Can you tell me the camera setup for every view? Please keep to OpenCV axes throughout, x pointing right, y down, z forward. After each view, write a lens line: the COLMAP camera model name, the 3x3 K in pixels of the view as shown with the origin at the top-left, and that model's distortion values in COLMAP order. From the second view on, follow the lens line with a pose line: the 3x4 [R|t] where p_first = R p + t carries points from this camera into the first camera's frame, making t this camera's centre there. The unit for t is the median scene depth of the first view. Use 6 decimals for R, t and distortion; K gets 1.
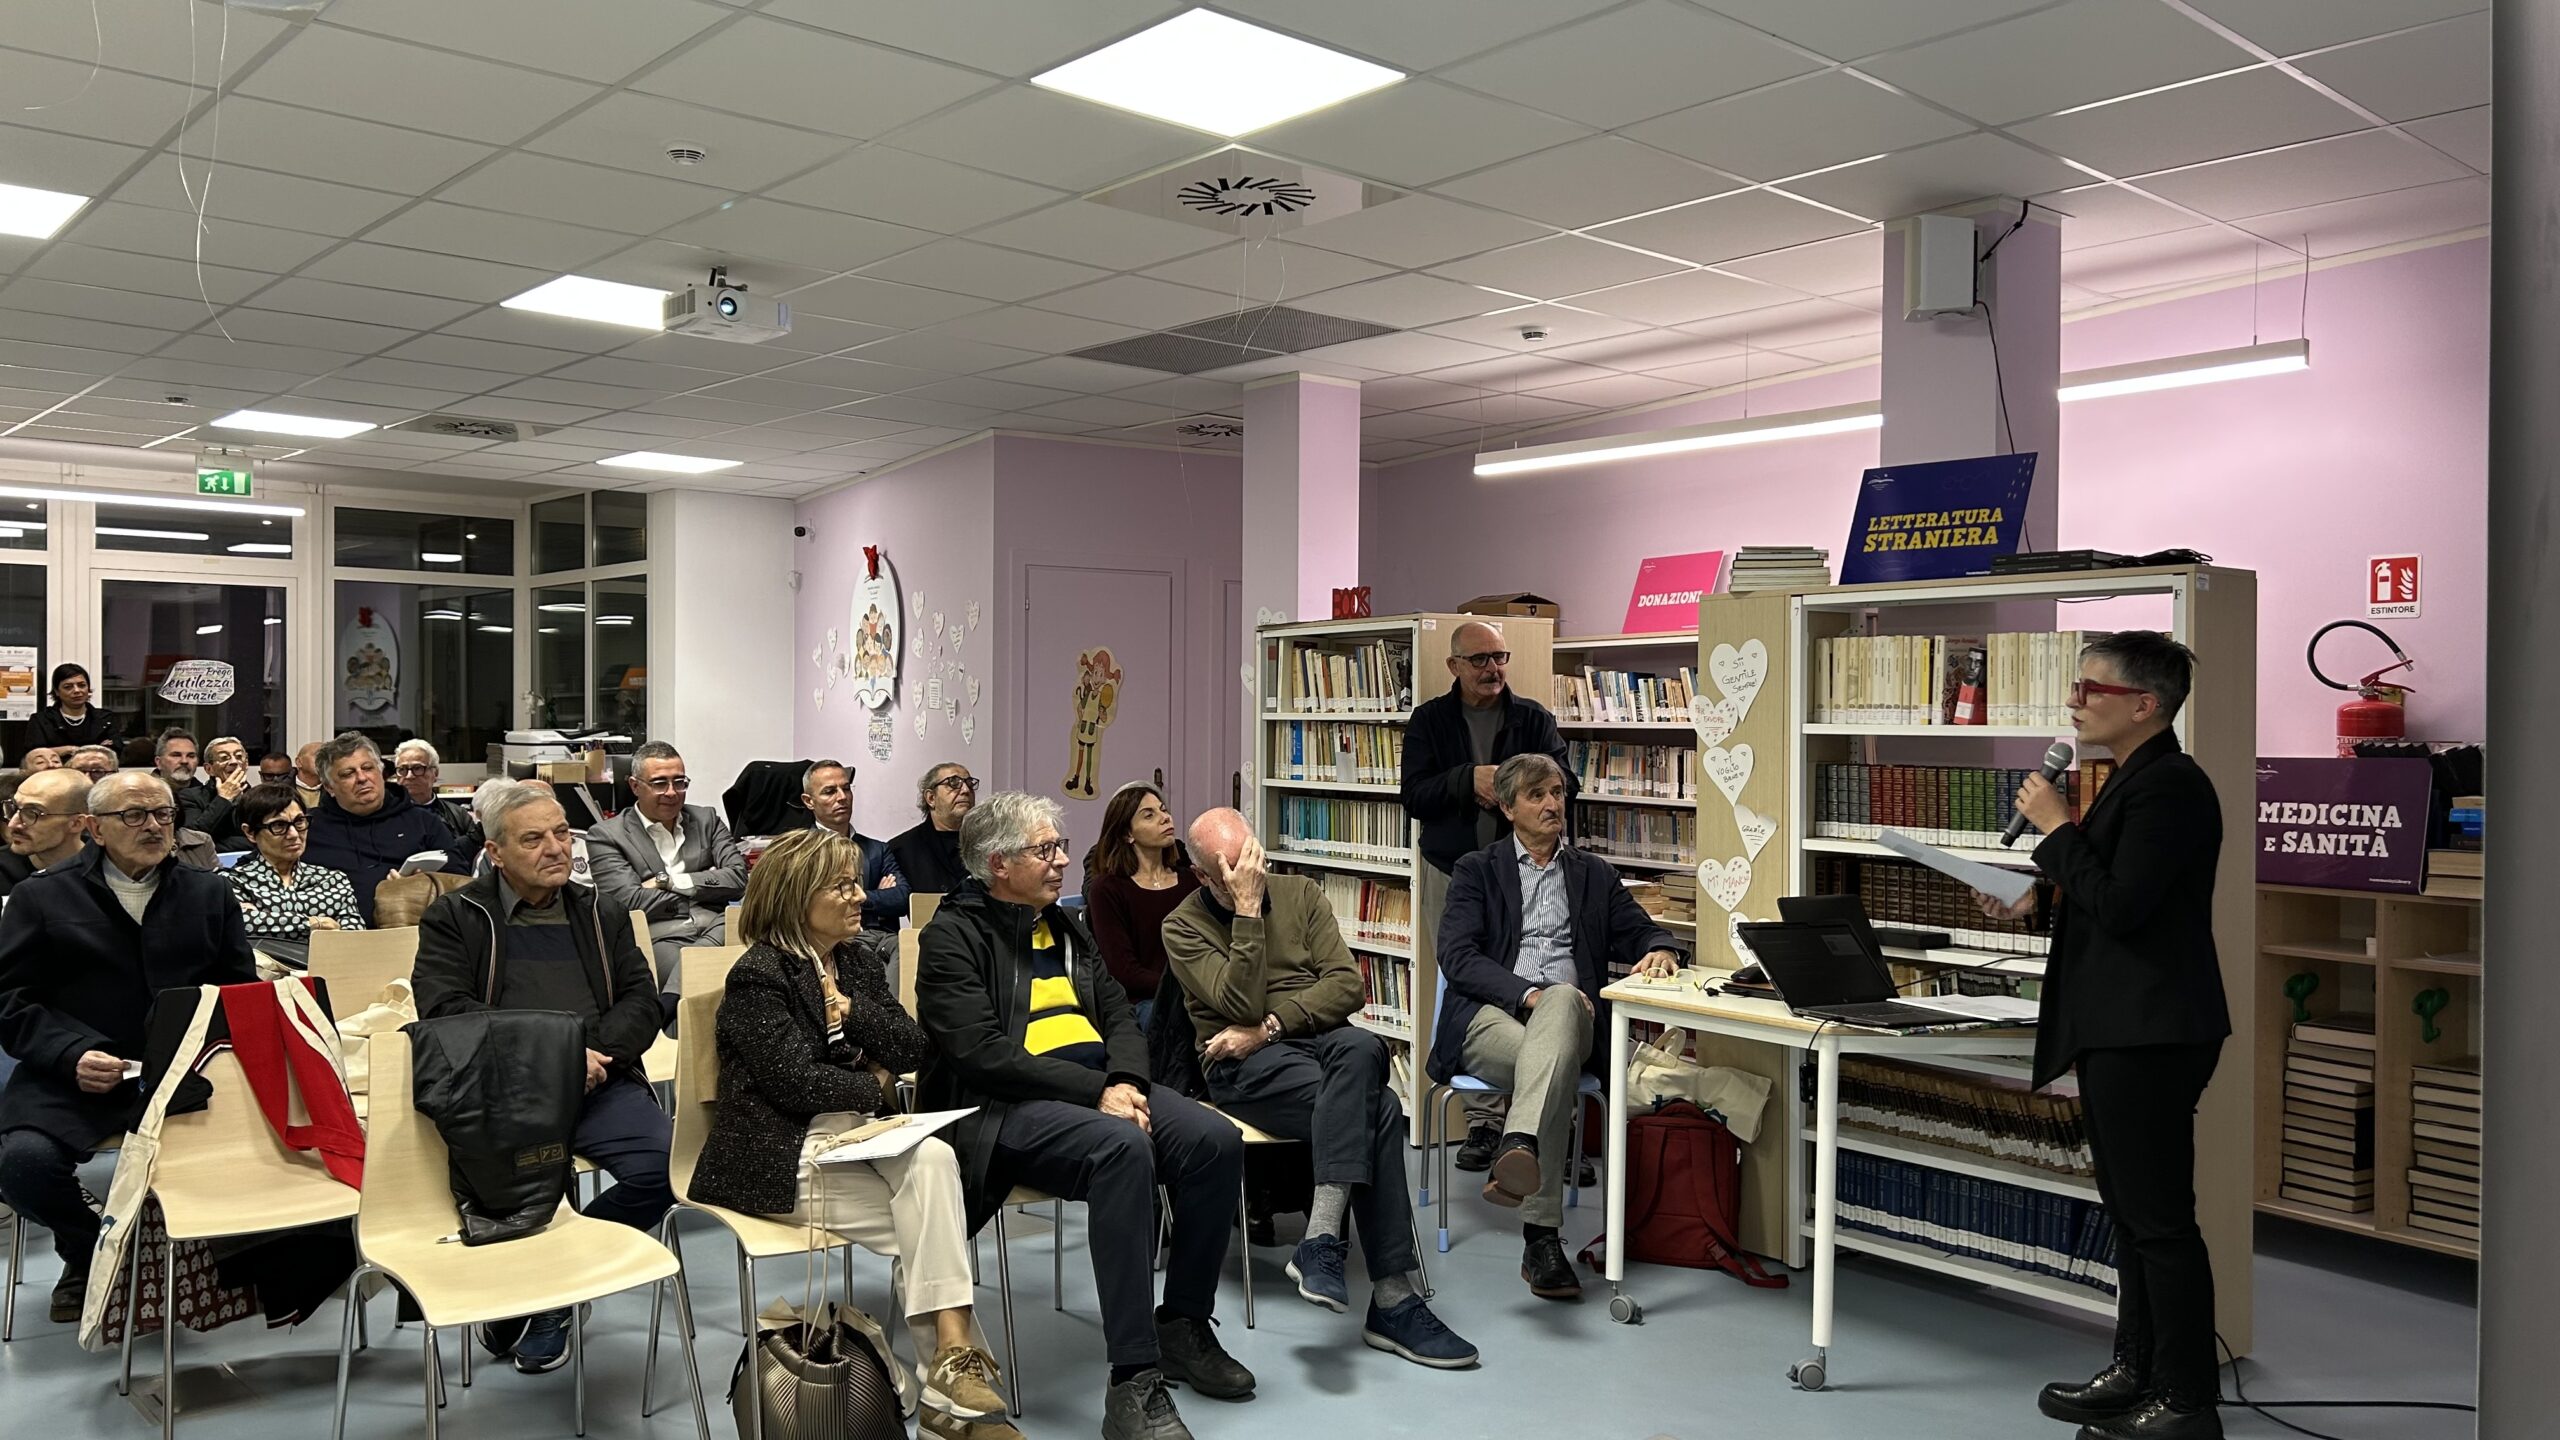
lens RADIAL K [[1909.1, 0, 1280.0], [0, 1909.1, 720.0], [0, 0, 1]] dist [0.106945, -0.155073]
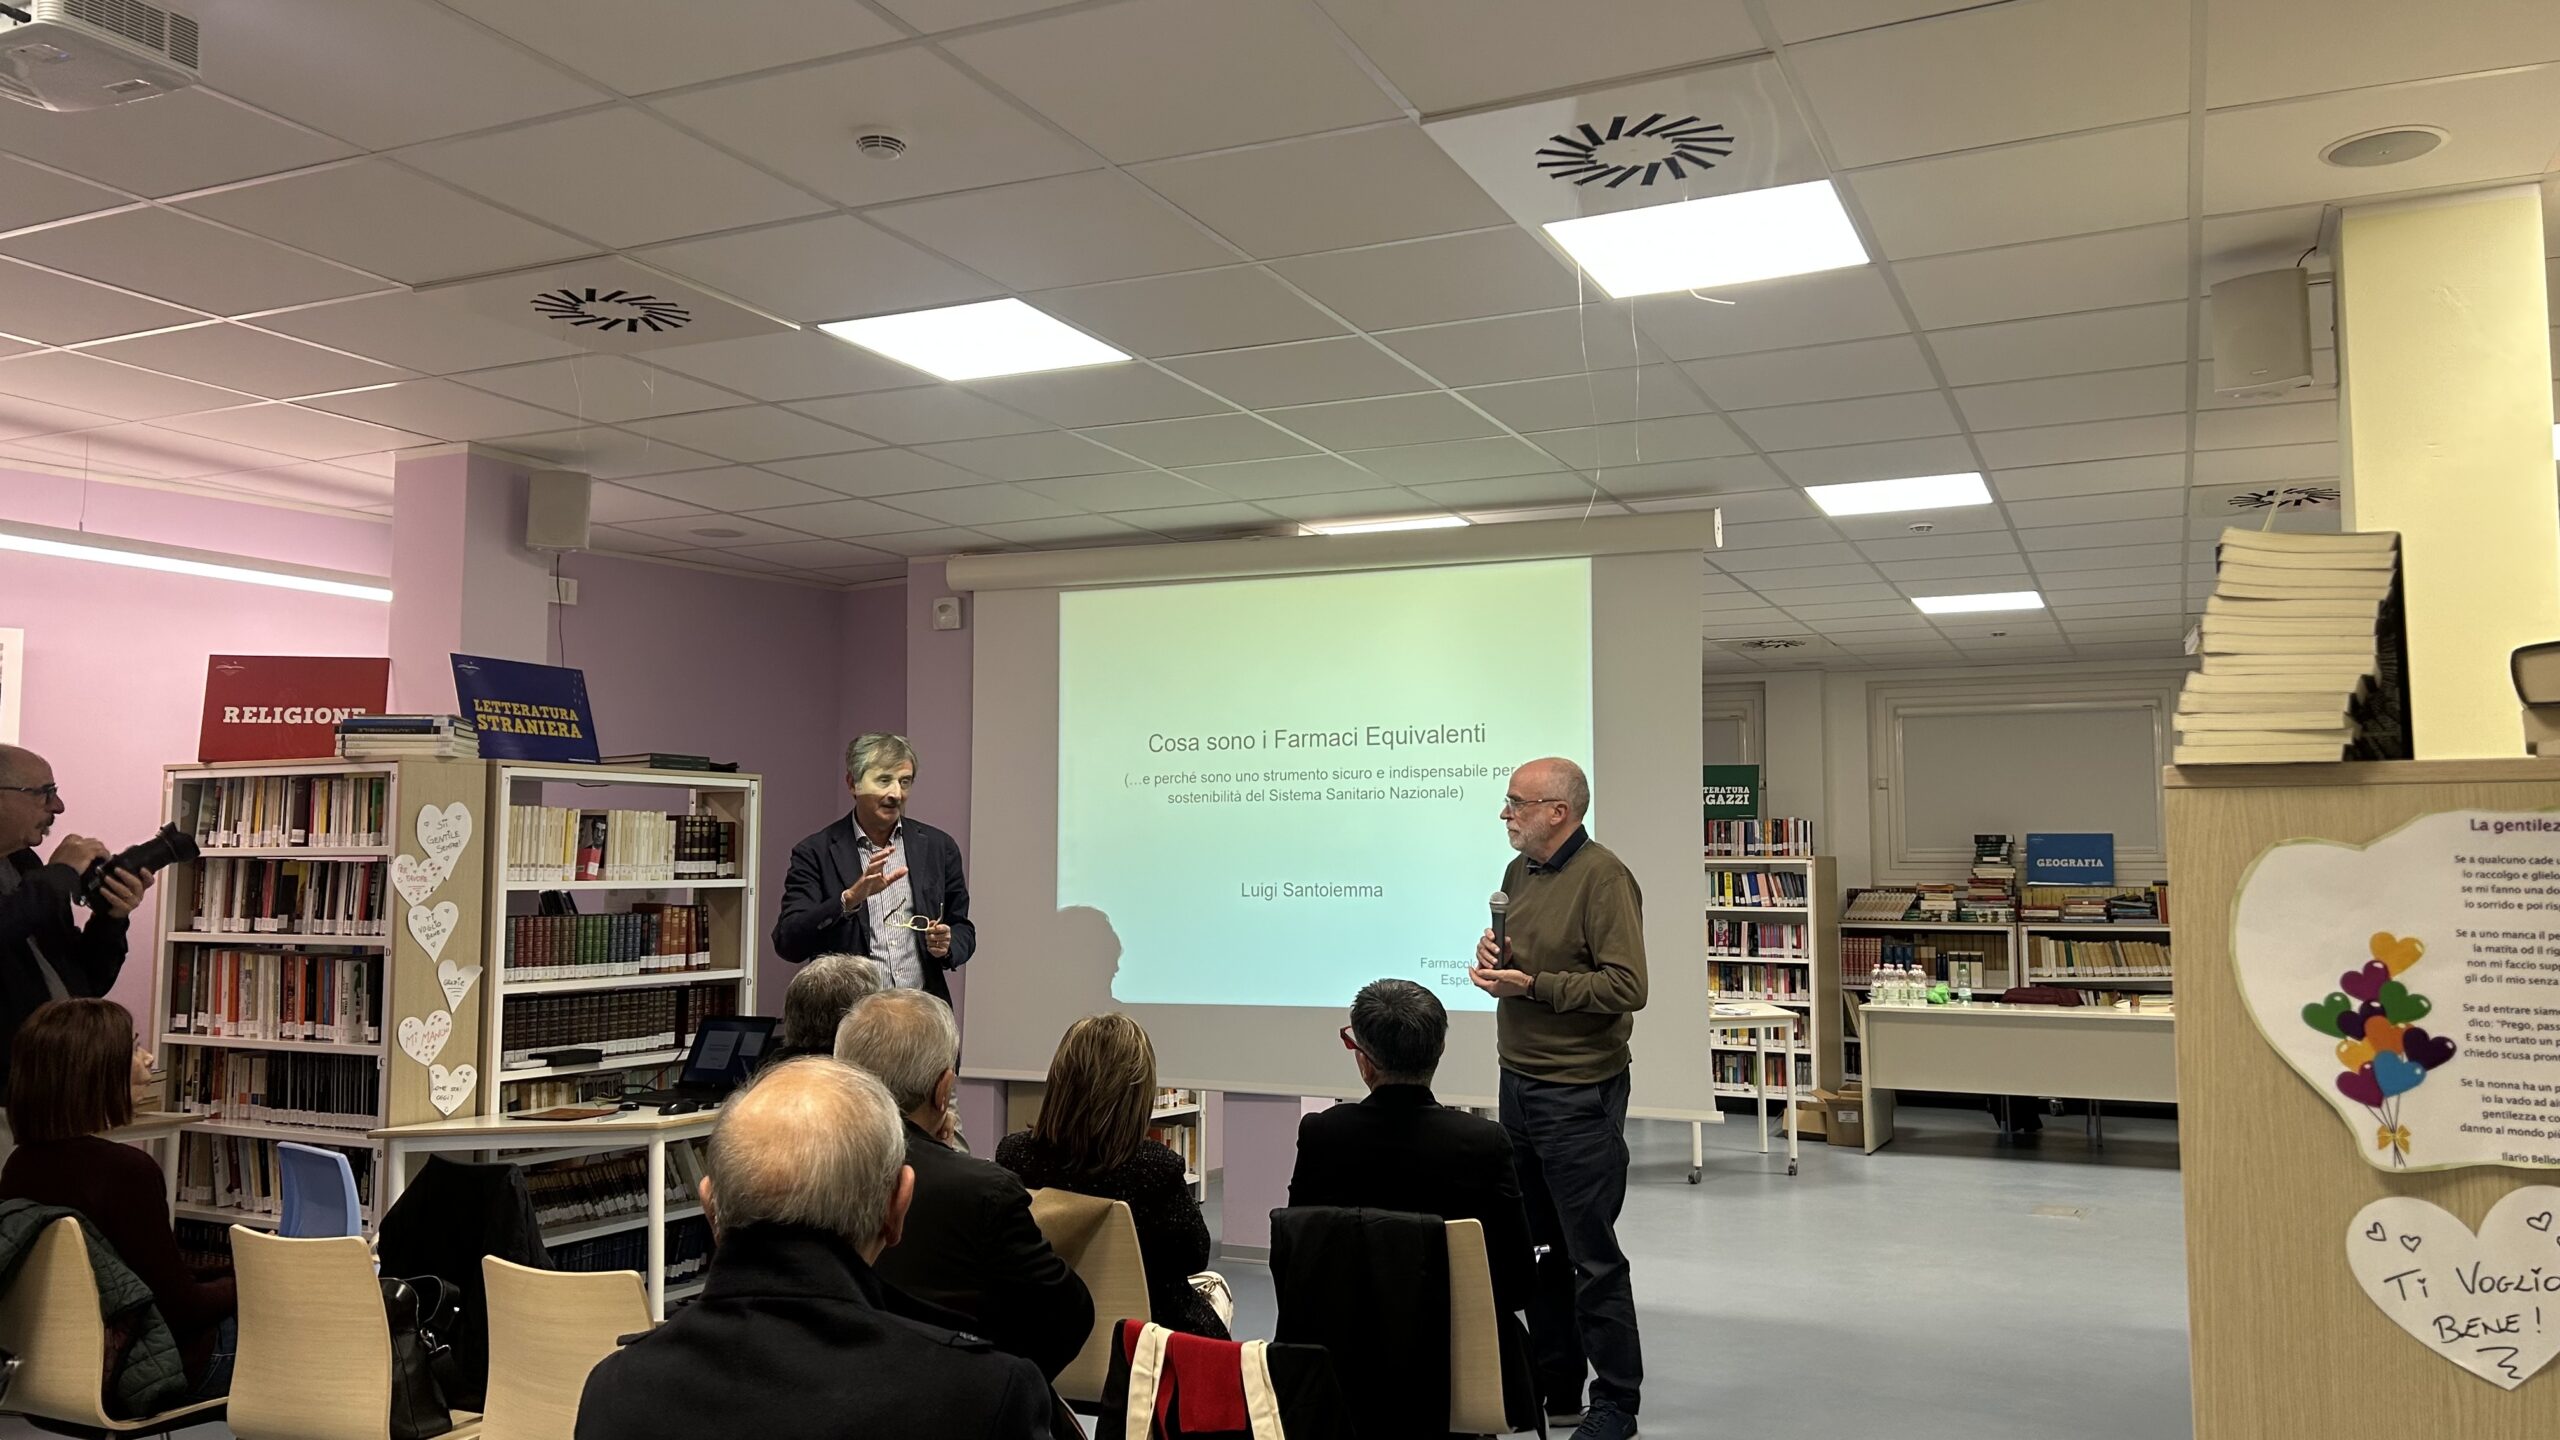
lens RADIAL K [[1912.8, 0, 1259.6], [0, 1912.8, 707.7], [0, 0, 1]] dist [0.108255, -0.192698]
pose [[-0.394555, 0.070913, 0.916132, -0.909148], [-0.000653, 0.996996, -0.077453, -0.011415], [-0.918872, -0.031157, -0.393323, 1.008868]]
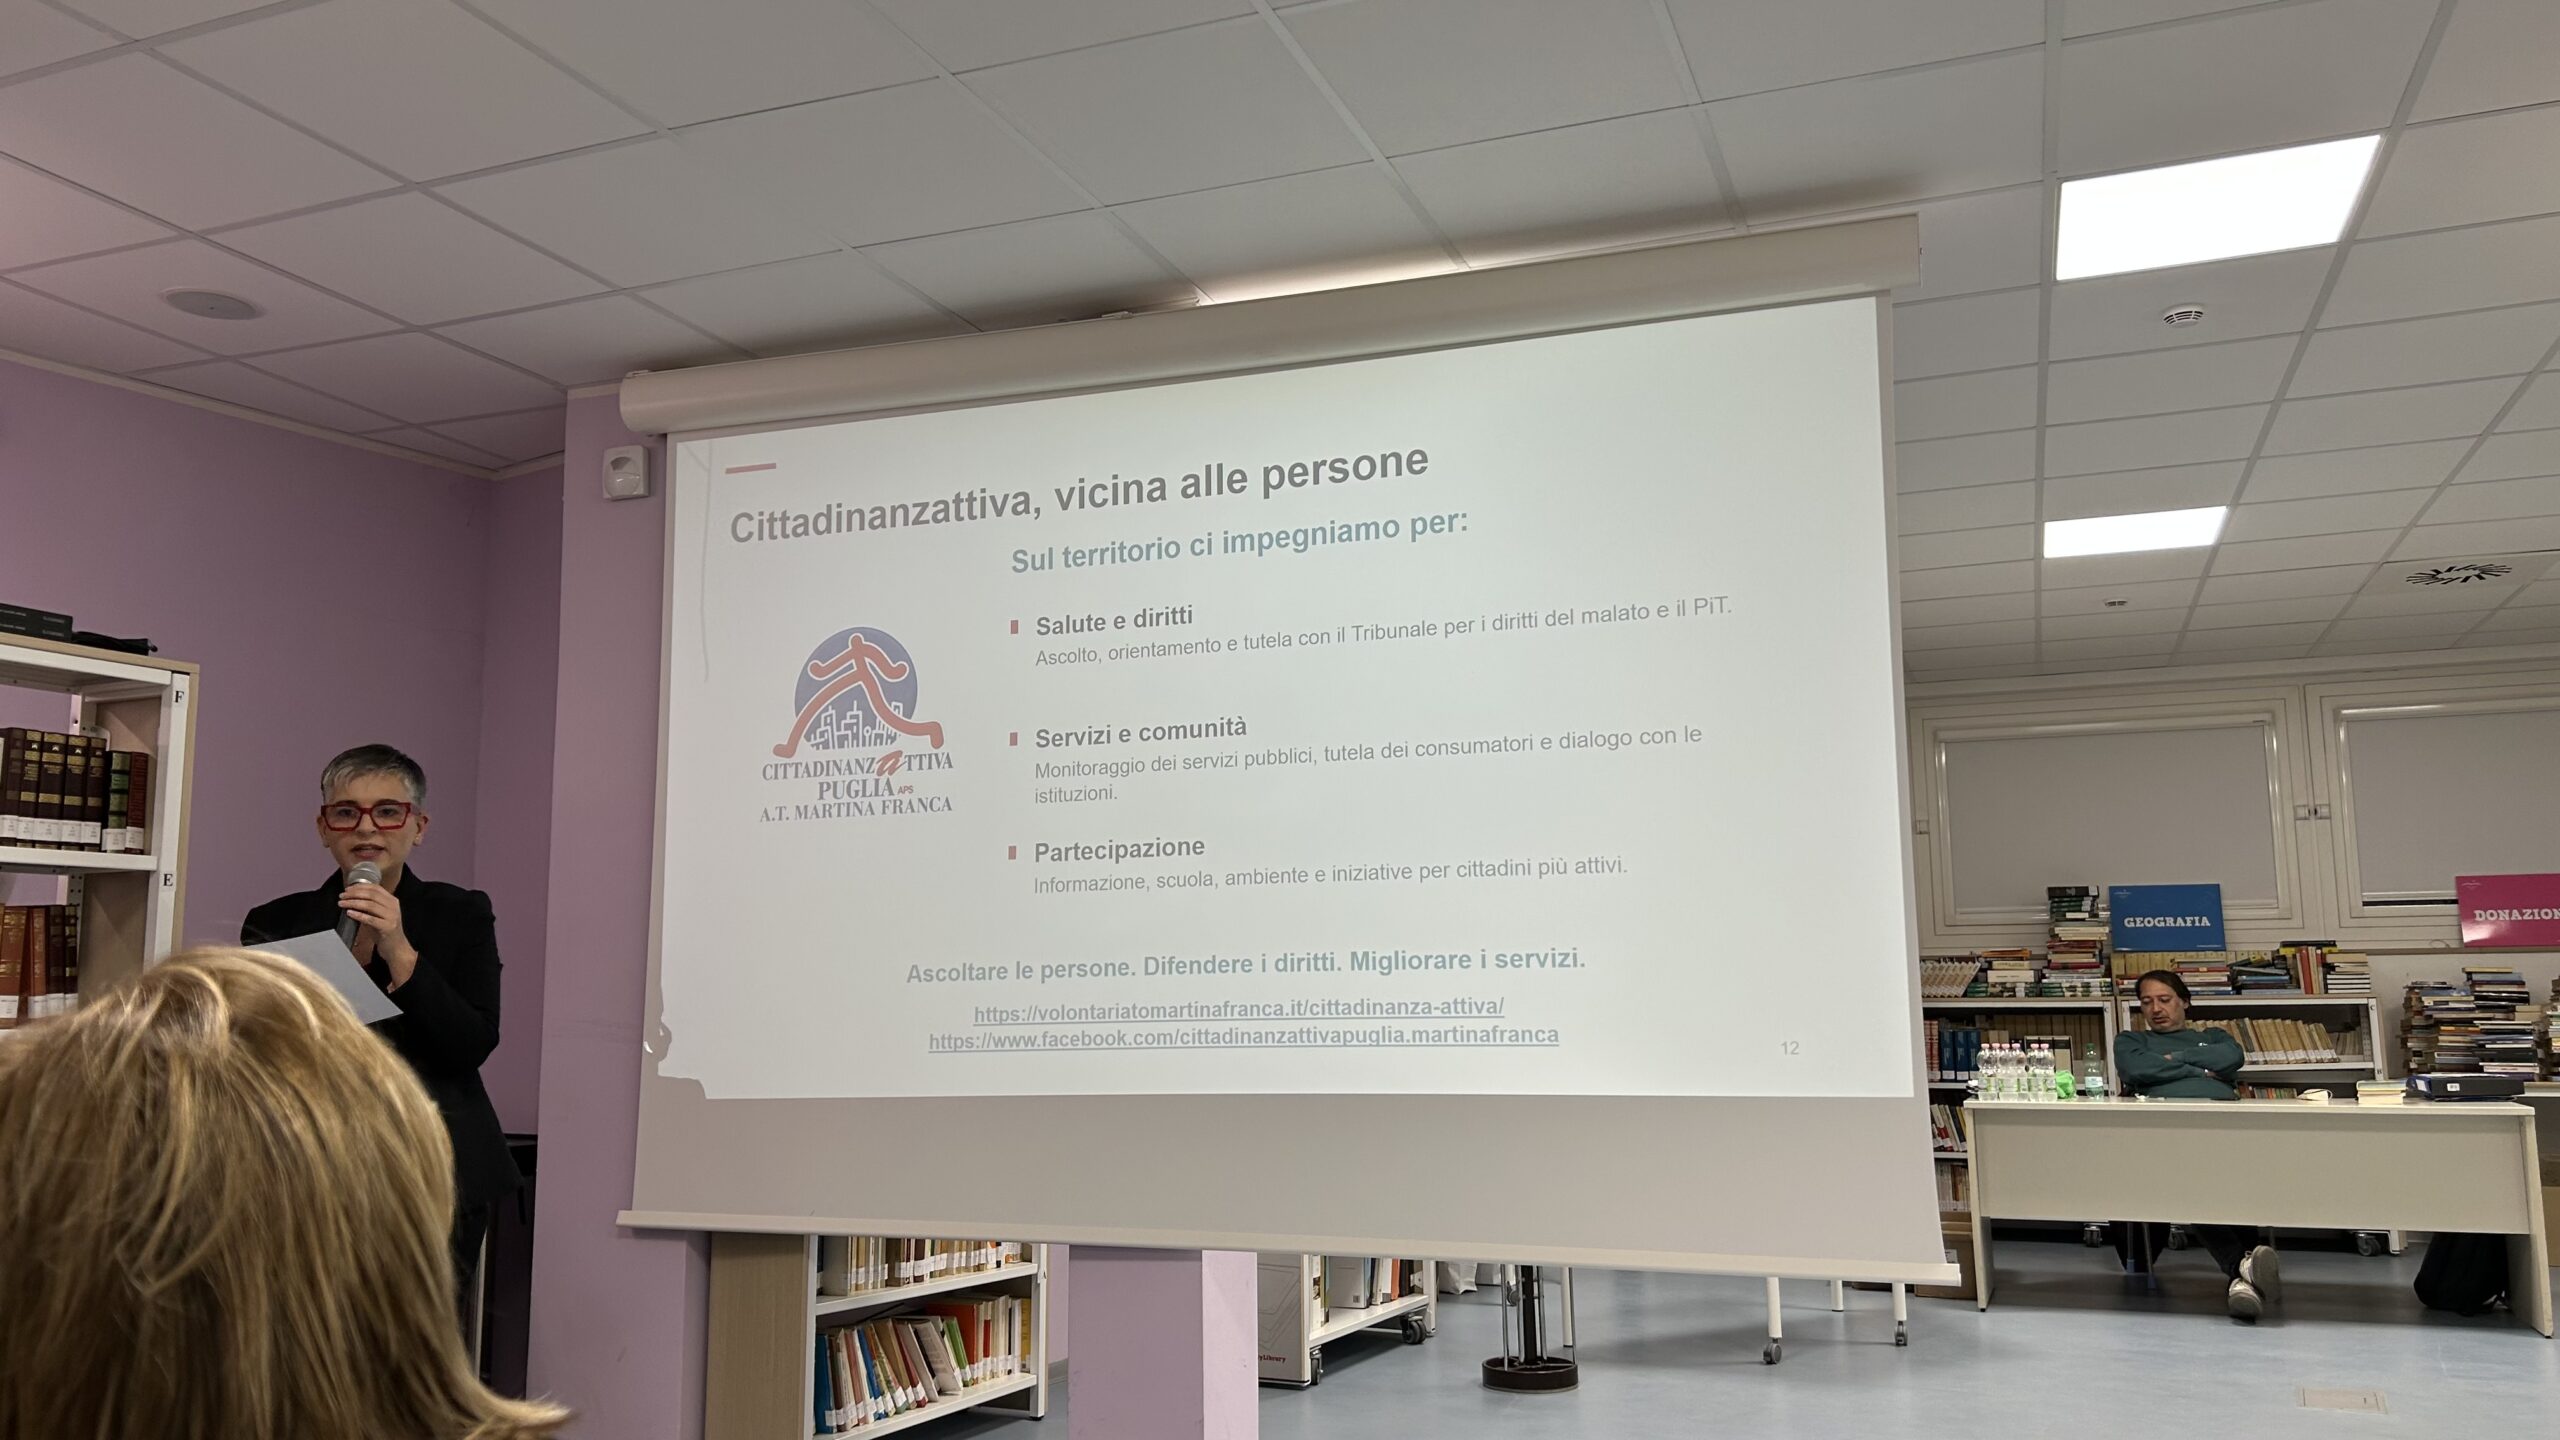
lens RADIAL K [[1922.6, 0, 1278.7], [0, 1922.6, 740.1], [0, 0, 1]] dist [0.036376, -0.039914]
pose [[-0.462458, 0.118536, 0.878682, -0.390302], [0.007933, 0.991537, -0.129585, 0.052584], [-0.886606, -0.052957, -0.459484, 0.785502]]
